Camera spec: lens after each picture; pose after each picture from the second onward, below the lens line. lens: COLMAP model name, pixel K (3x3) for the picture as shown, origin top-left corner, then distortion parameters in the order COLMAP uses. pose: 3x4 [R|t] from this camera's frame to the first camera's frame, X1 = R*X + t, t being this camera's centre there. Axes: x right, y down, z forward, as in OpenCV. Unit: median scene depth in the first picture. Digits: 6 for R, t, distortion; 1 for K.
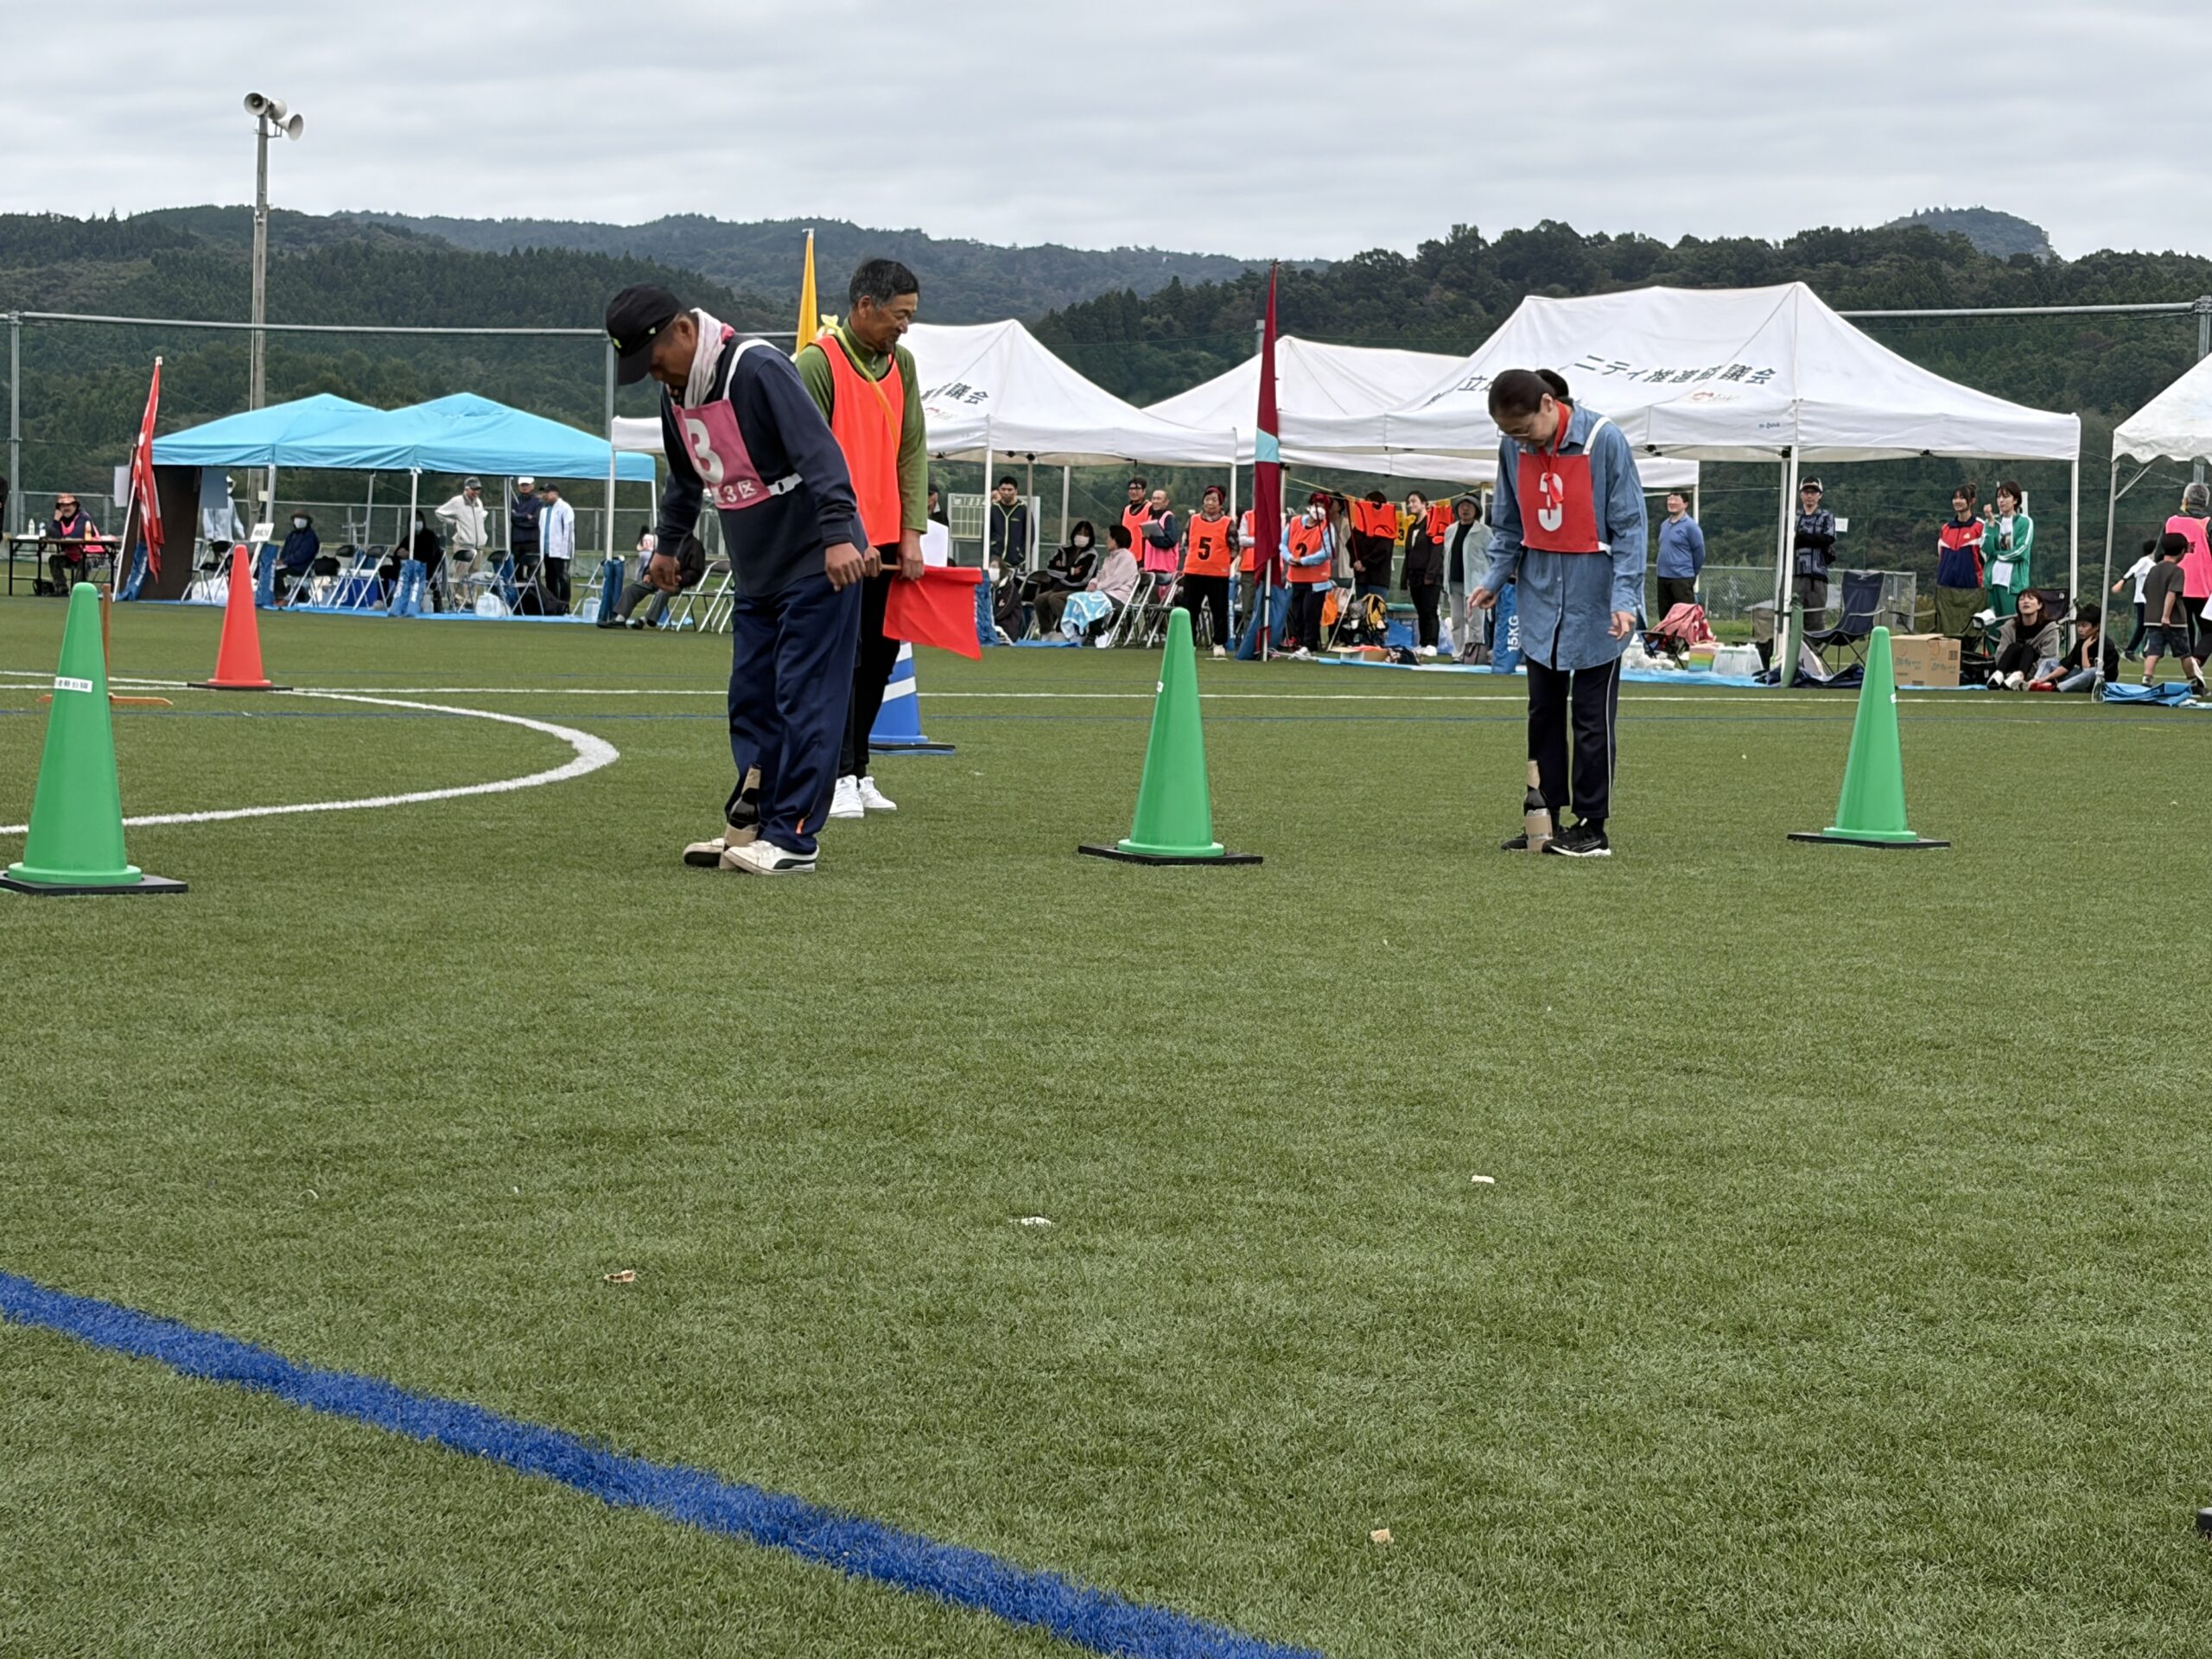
lens RADIAL K [[4805.5, 0, 1099.6], [0, 4805.5, 829.9], [0, 0, 1]] dist [0.182617, 0.000000]
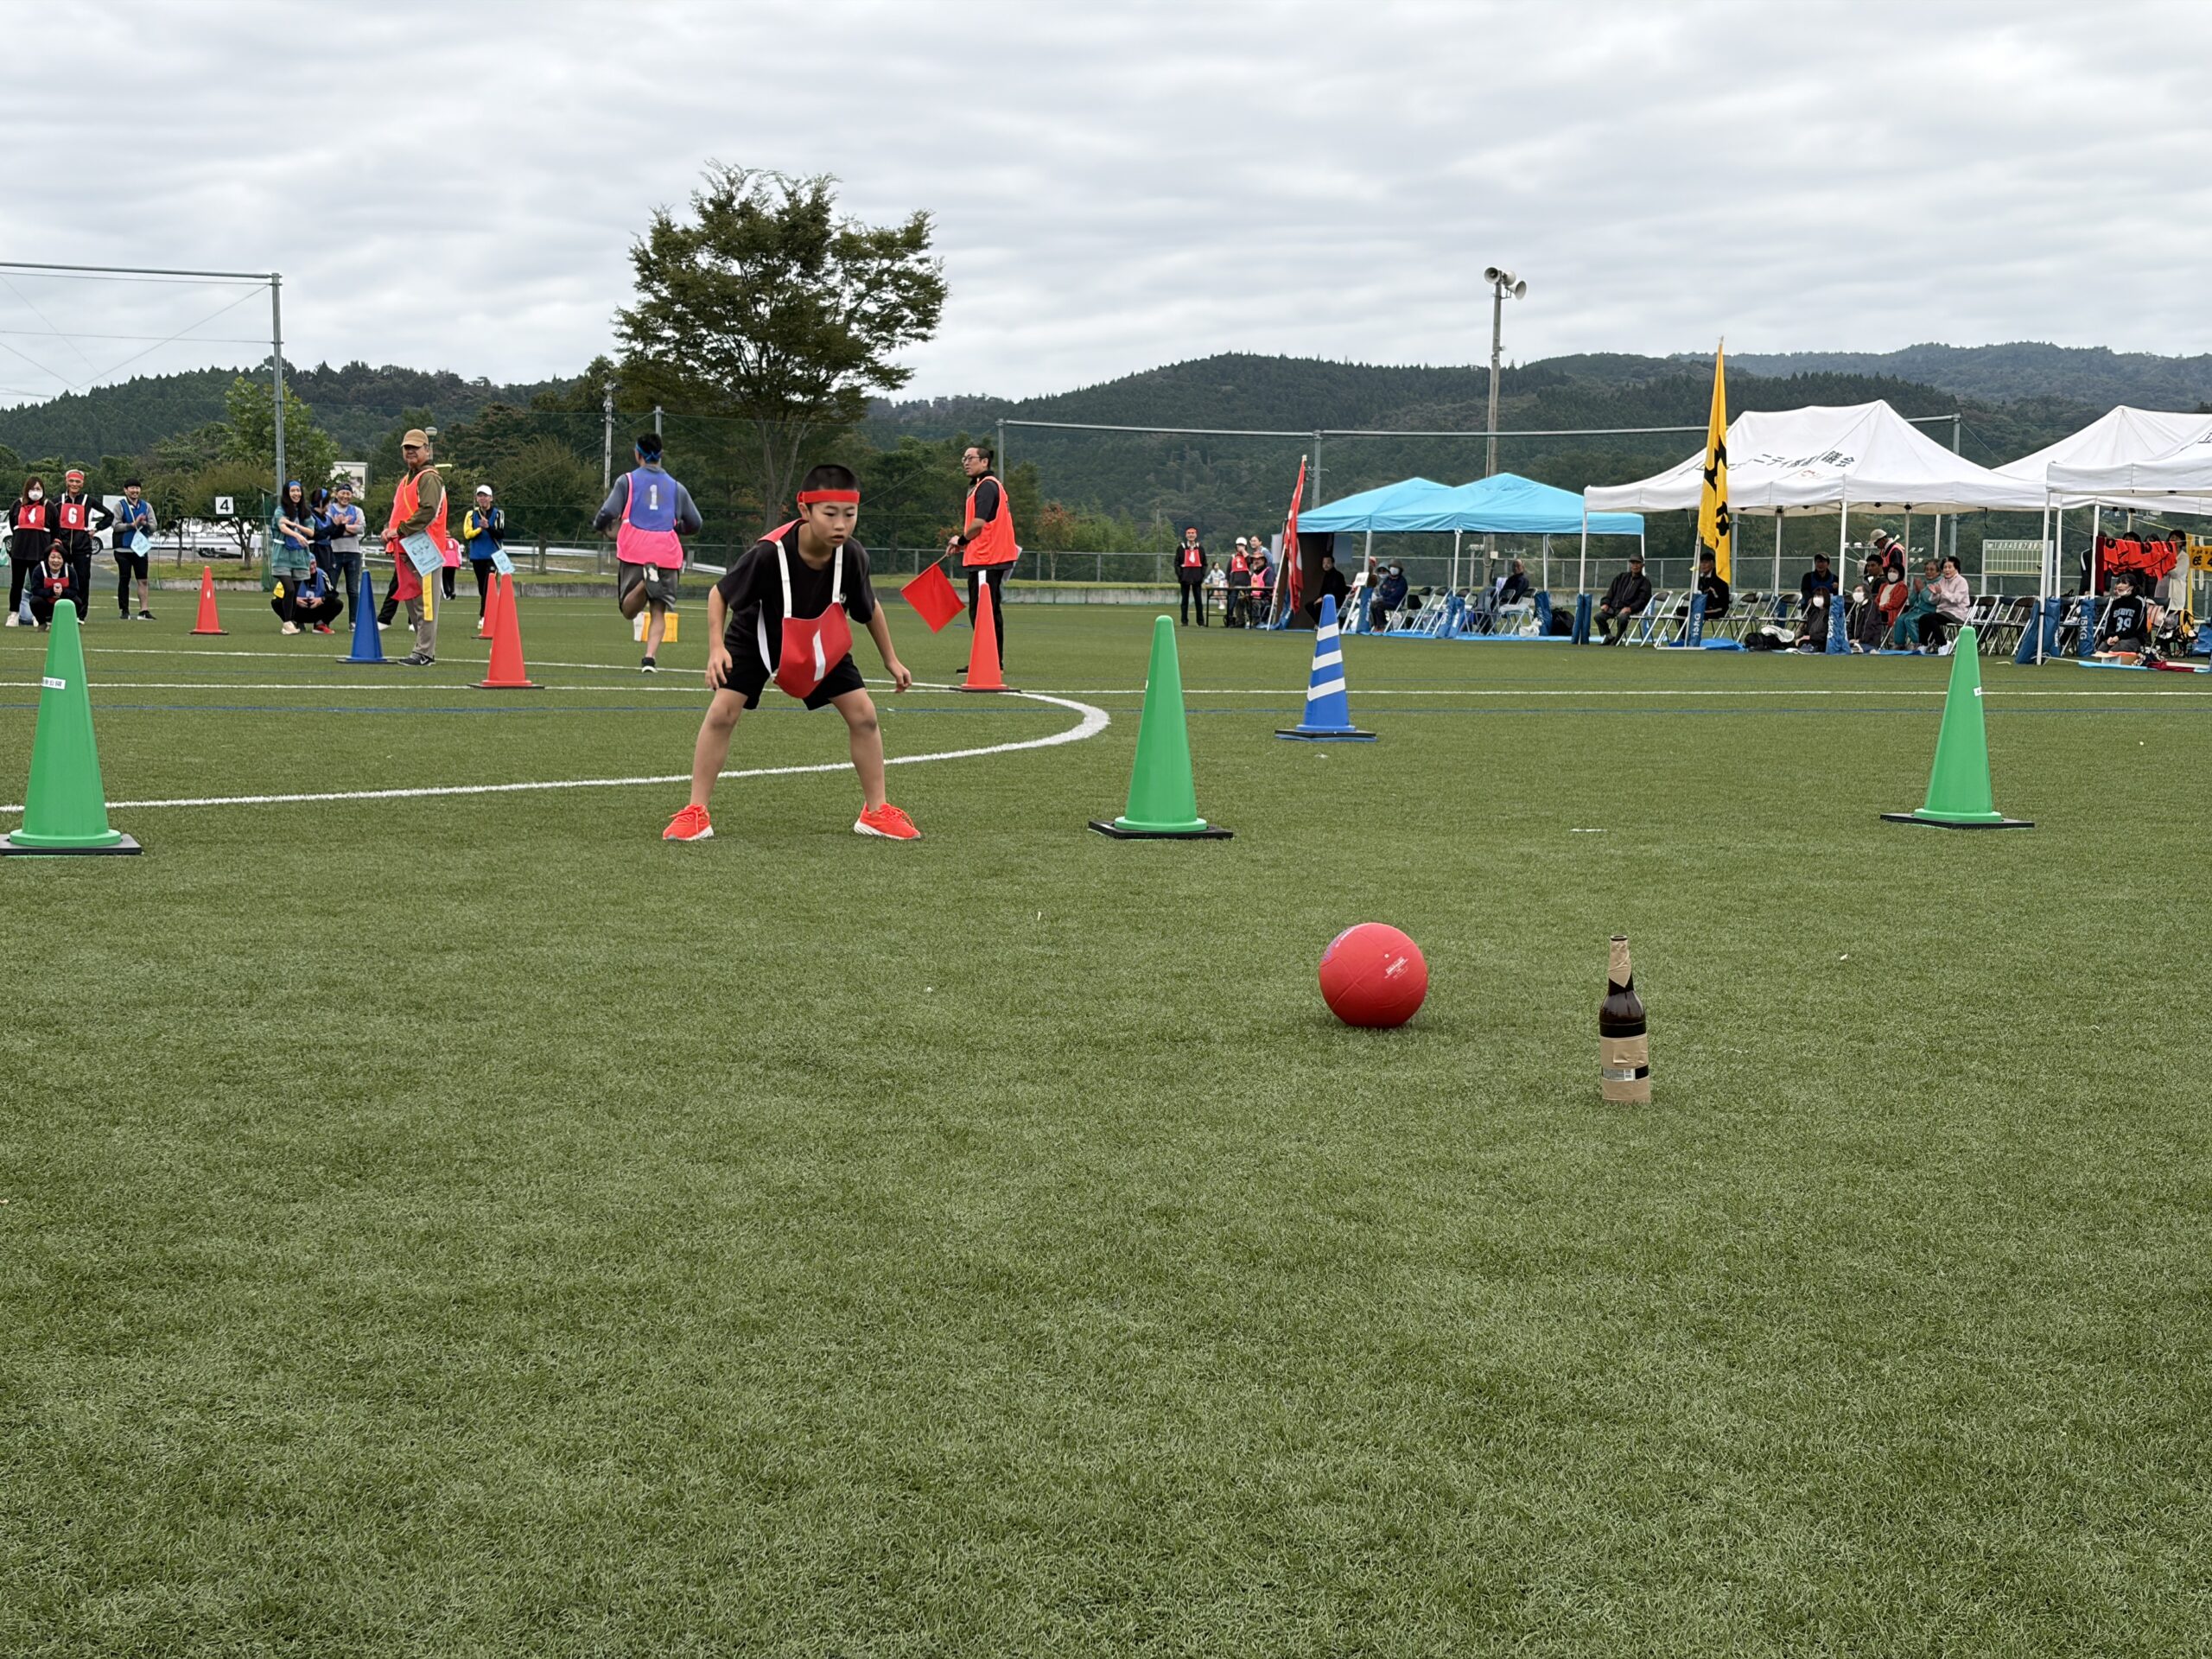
lens RADIAL K [[3353.4, 0, 1099.4], [0, 3353.4, 832.2], [0, 0, 1]] dist [0.147349, 0.000000]
pose [[0.942965, 0.010659, -0.332721, 0.075298], [-0.006565, 0.999888, 0.013428, -0.001384], [0.332826, -0.010478, 0.942930, 0.066261]]
